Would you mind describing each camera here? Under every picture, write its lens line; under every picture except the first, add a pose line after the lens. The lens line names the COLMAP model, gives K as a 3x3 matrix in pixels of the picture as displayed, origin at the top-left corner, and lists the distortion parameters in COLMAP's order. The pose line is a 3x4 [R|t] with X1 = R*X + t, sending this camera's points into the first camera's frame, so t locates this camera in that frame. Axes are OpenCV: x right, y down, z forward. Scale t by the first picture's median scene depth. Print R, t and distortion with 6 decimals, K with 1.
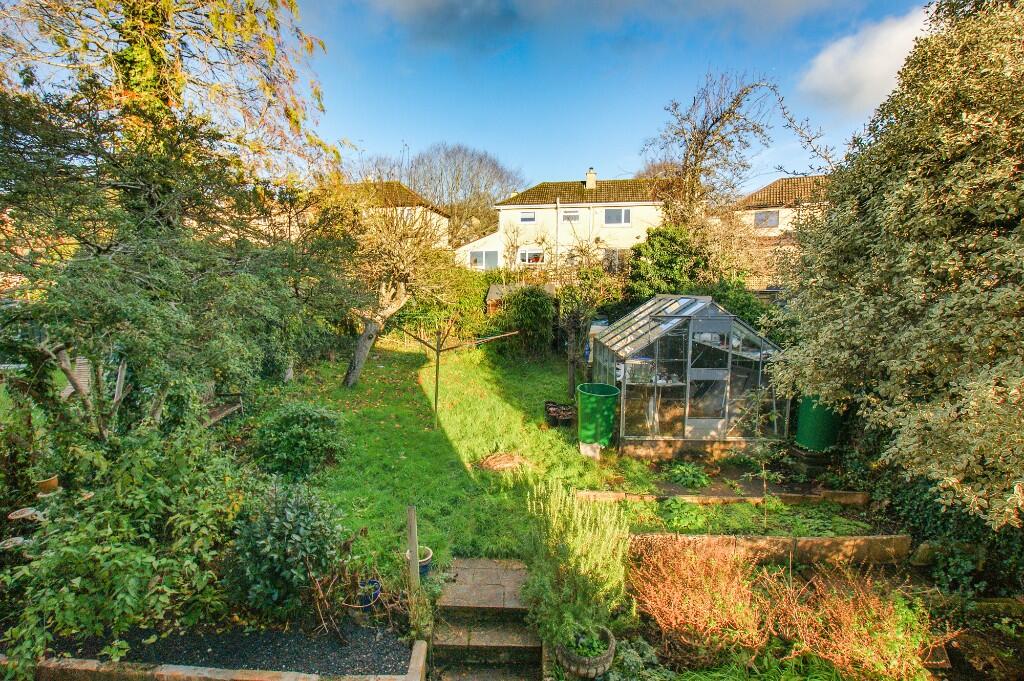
lens RADIAL K [[464.8, 0, 512.1], [0, 464.8, 347.2], [0, 0, 1]] dist [-0.037732, 0.000285]
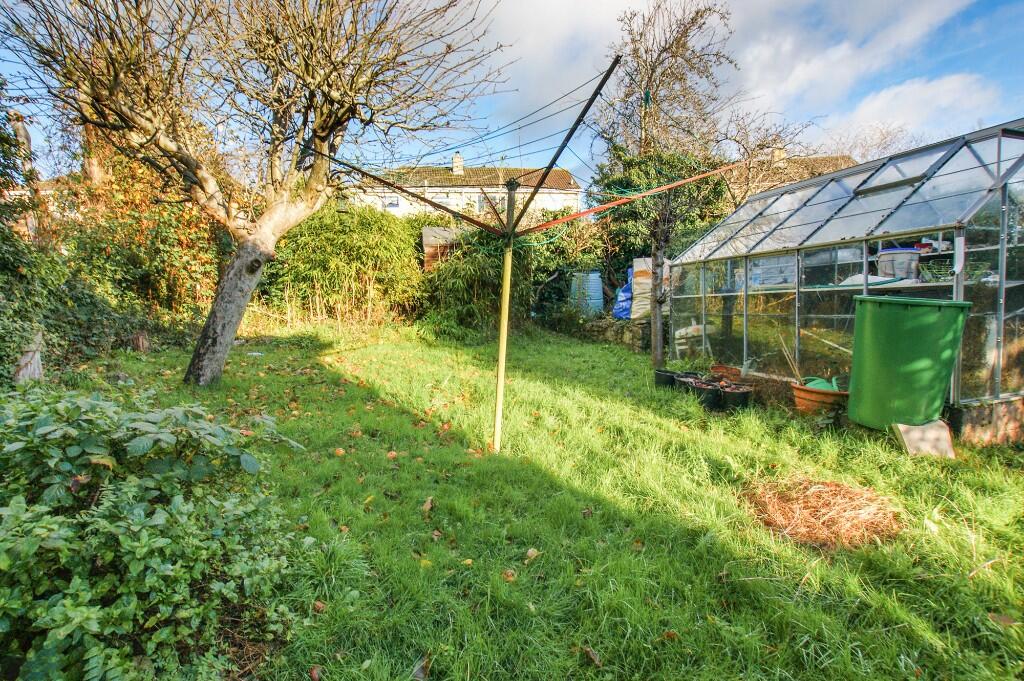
lens RADIAL K [[464.8, 0, 512.1], [0, 464.8, 347.2], [0, 0, 1]] dist [-0.037732, 0.000285]
pose [[0.938215, -0.063083, 0.340253, -0.223164], [0.076073, 0.996790, -0.024959, 0.082495], [-0.337587, 0.049301, 0.940003, 0.497701]]
